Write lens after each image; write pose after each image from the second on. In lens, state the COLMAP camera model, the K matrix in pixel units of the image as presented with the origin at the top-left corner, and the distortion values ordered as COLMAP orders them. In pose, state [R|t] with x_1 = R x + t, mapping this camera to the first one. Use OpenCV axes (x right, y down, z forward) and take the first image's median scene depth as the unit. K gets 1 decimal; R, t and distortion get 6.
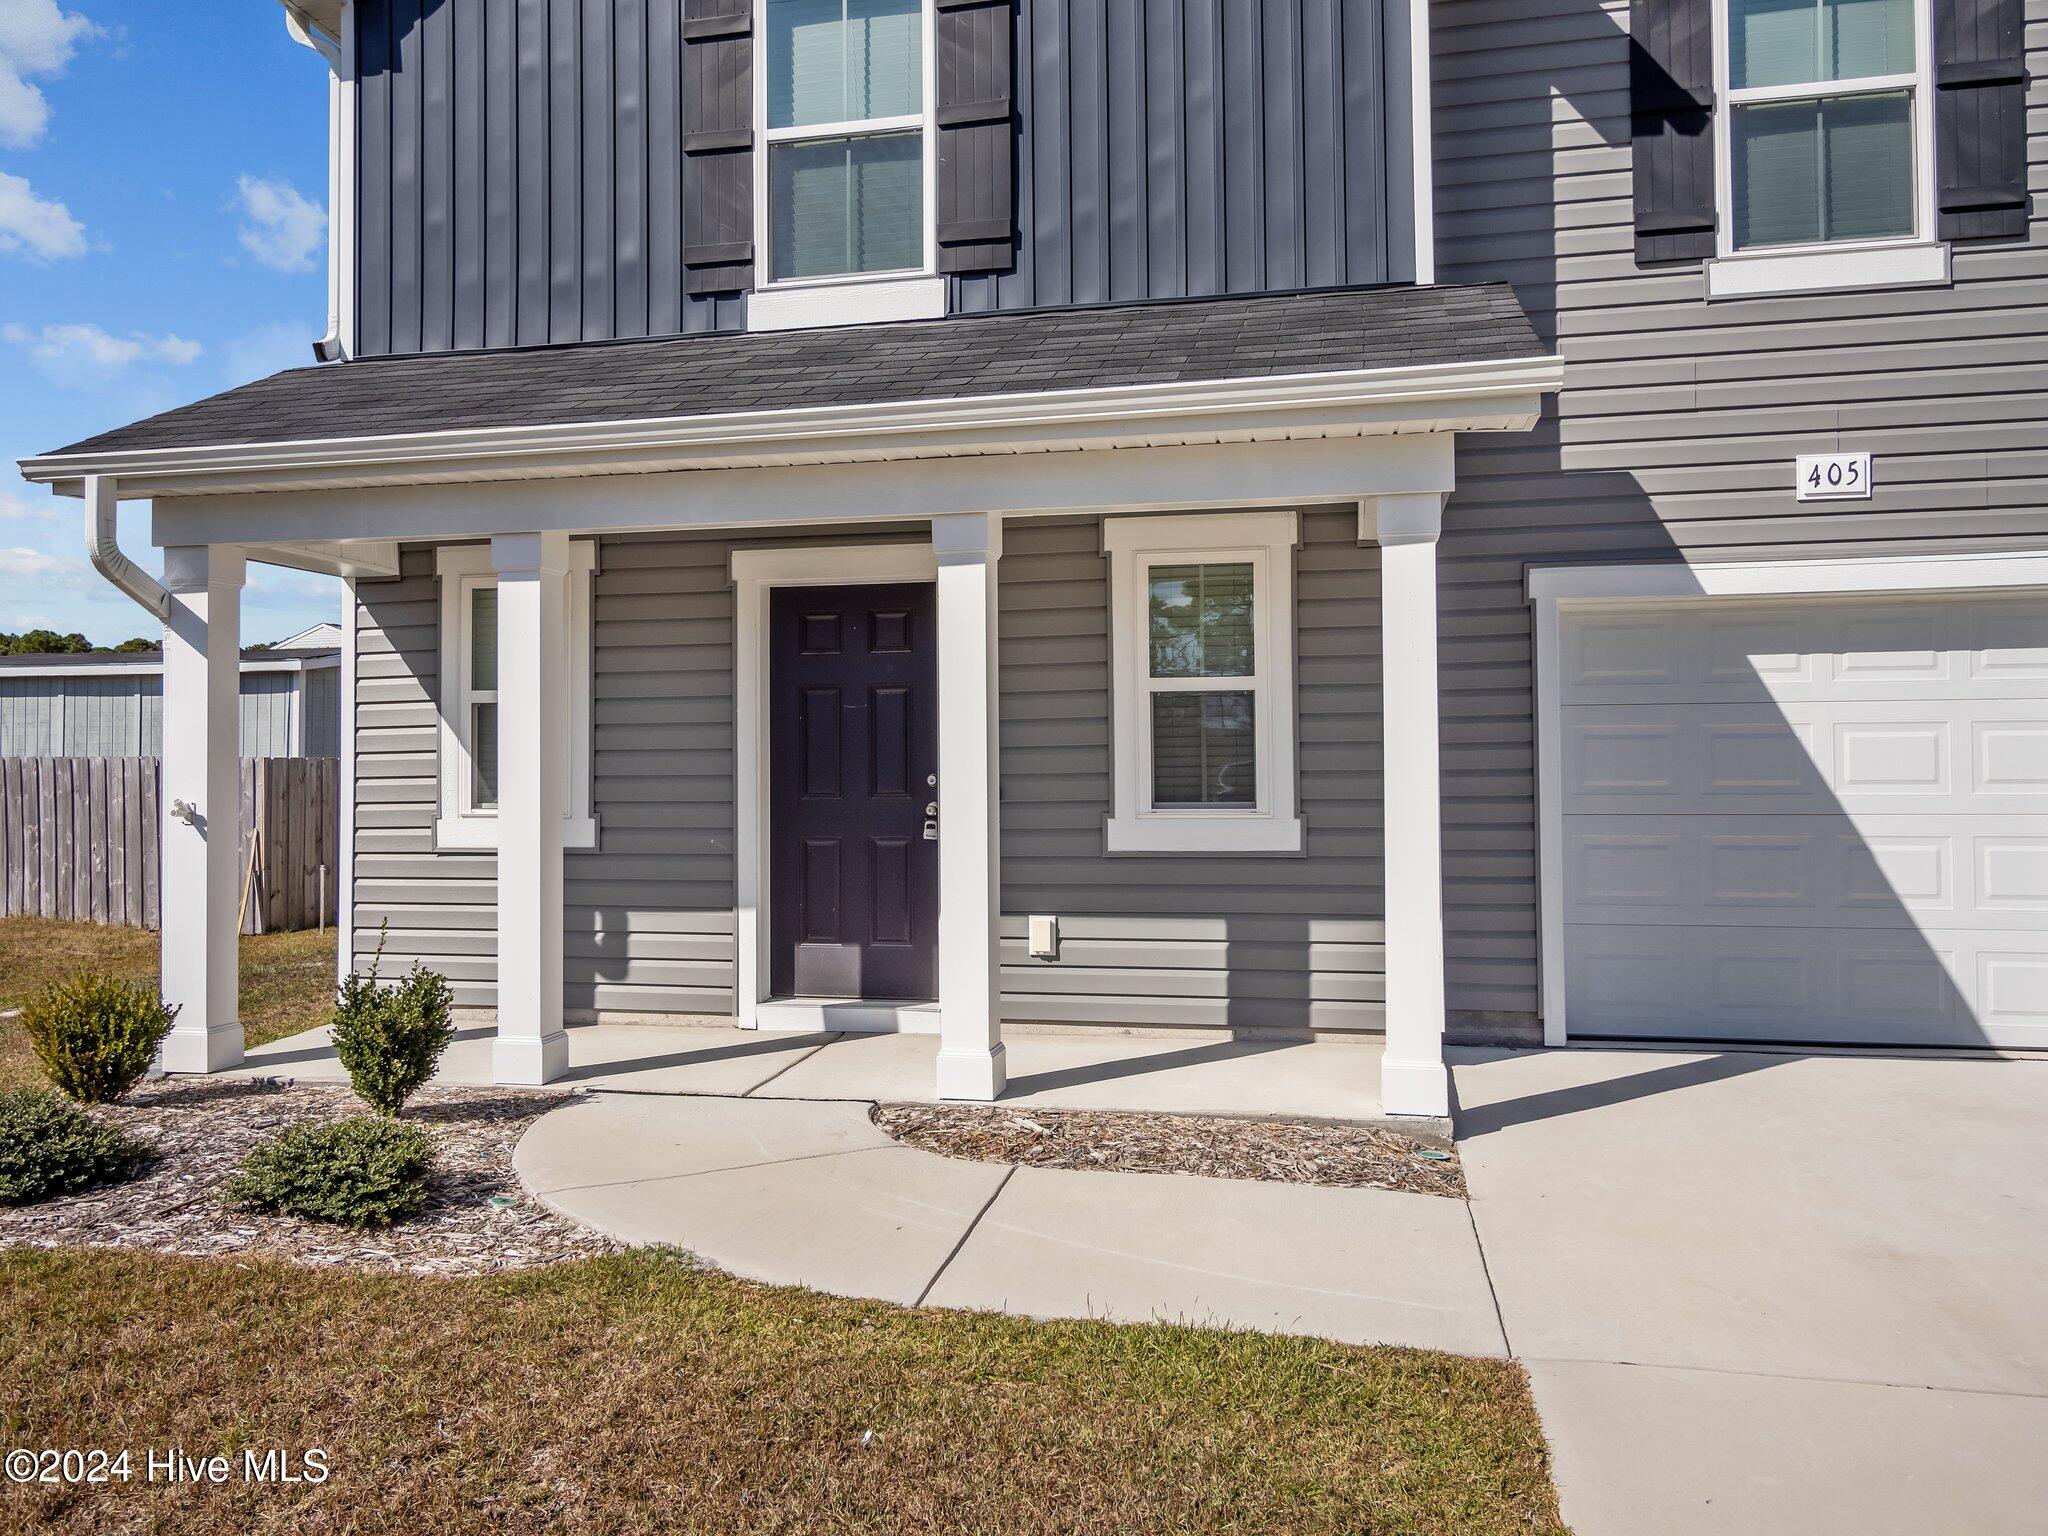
lens RADIAL K [[1521.7, 0, 1019.9], [0, 1521.7, 760.8], [0, 0, 1]] dist [-0.005873, 0.001509]
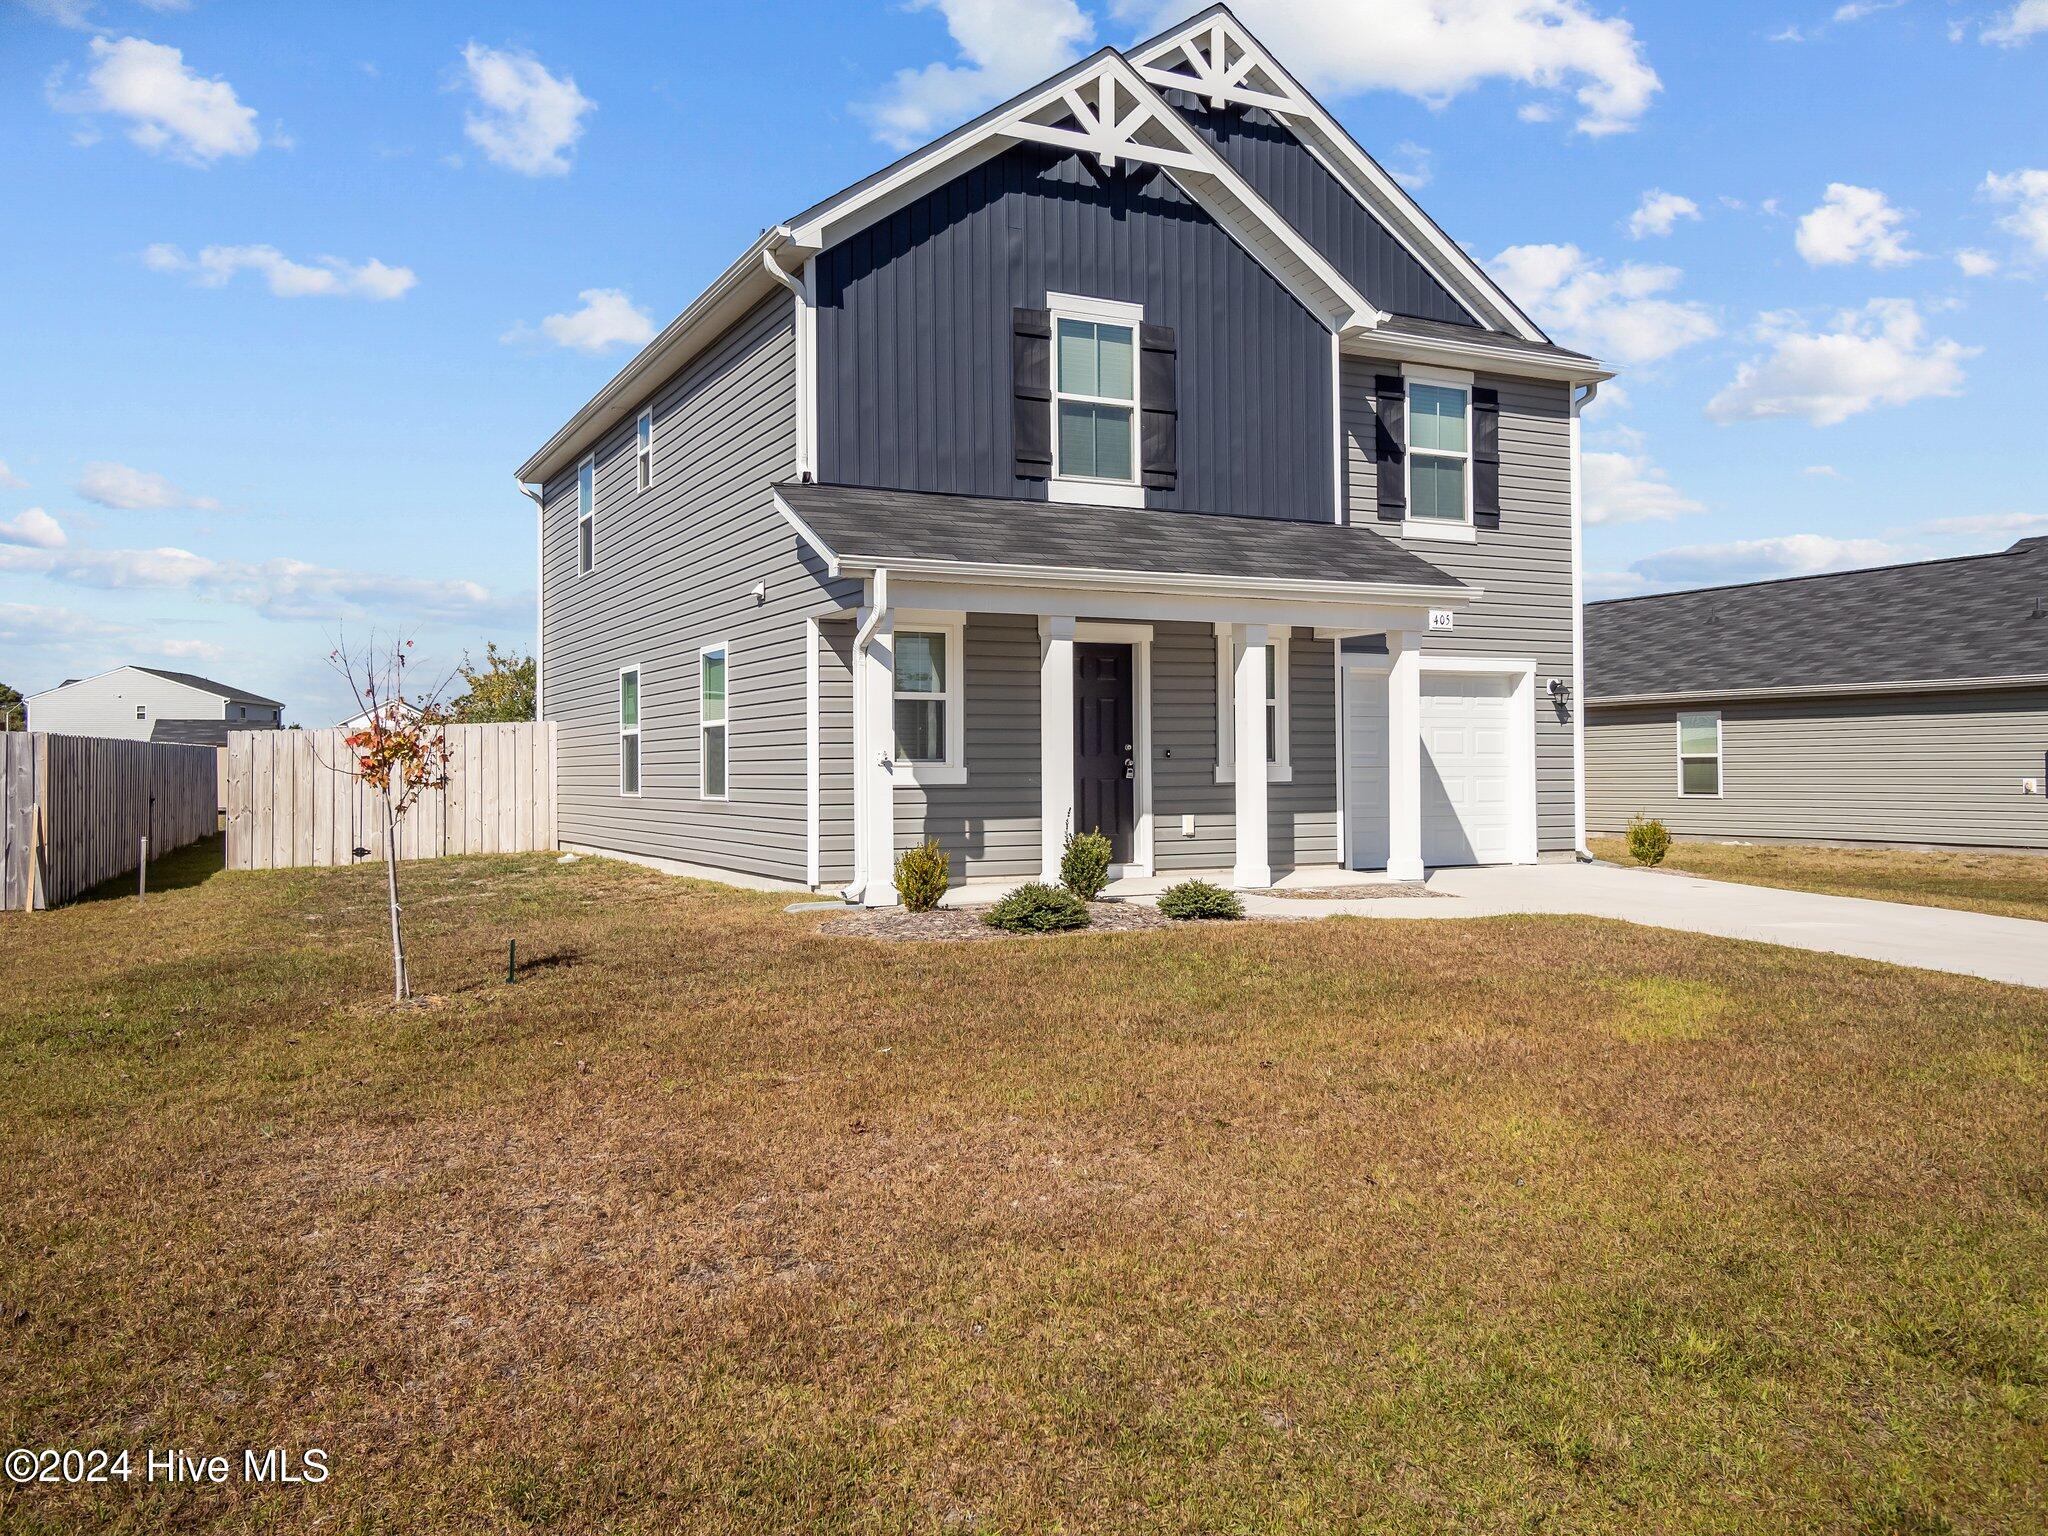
lens RADIAL K [[1635.7, 0, 1024.0], [0, 1635.7, 768.0], [0, 0, 1]] dist [0.004092, -0.000394]
pose [[0.778560, 0.004085, 0.627557, -1.485532], [-0.006650, 0.999976, 0.001740, 0.036869], [-0.627535, -0.005528, 0.778569, -0.533395]]
